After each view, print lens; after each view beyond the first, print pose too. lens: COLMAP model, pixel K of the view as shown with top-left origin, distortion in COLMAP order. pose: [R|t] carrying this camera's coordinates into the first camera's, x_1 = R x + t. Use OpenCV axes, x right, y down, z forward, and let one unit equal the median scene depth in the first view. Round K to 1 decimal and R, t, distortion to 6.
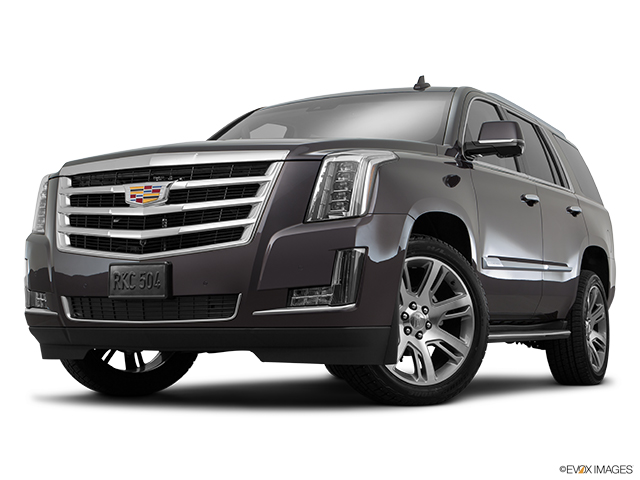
lens RADIAL K [[1056.2, 0, 315.5], [0, 1056.2, 239.4], [0, 0, 1]] dist [0.127651, 0.000000]
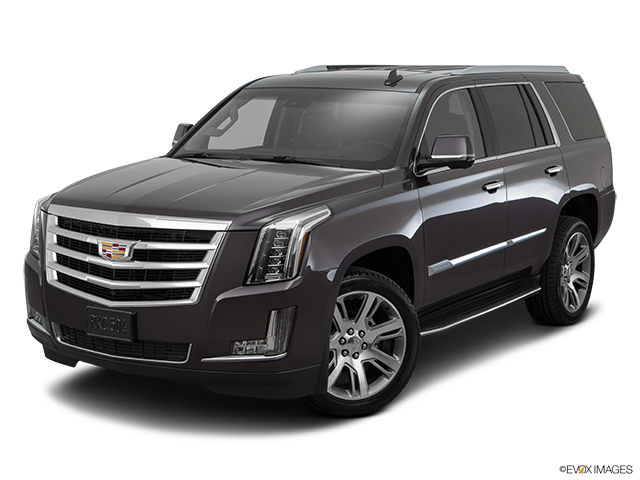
lens RADIAL K [[1145.3, 0, 319.6], [0, 1145.3, 239.0], [0, 0, 1]] dist [0.162231, 0.000000]
pose [[0.996227, 0.014051, -0.085639, 0.166665], [0.005116, 0.975581, 0.219581, -0.316235], [0.086634, -0.219191, 0.971828, -0.207404]]
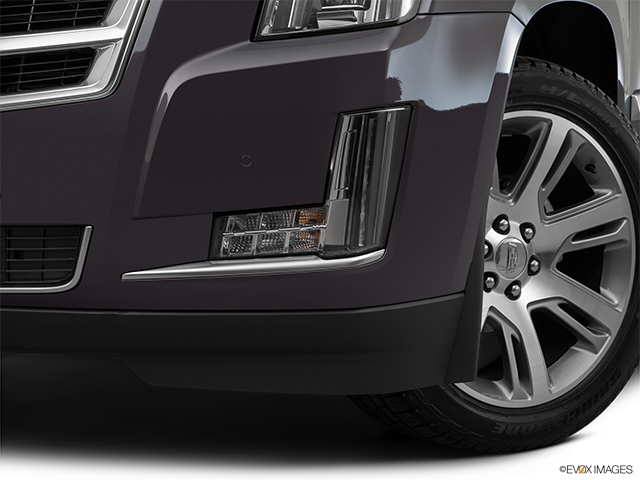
lens RADIAL K [[1378.9, 0, 318.9], [0, 1378.9, 242.6], [0, 0, 1]] dist [0.201447, 0.000000]
pose [[0.998704, -0.003158, 0.050794, -0.011607], [-0.005619, 0.985128, 0.171730, -0.026858], [-0.050581, -0.171793, 0.983834, 0.449017]]
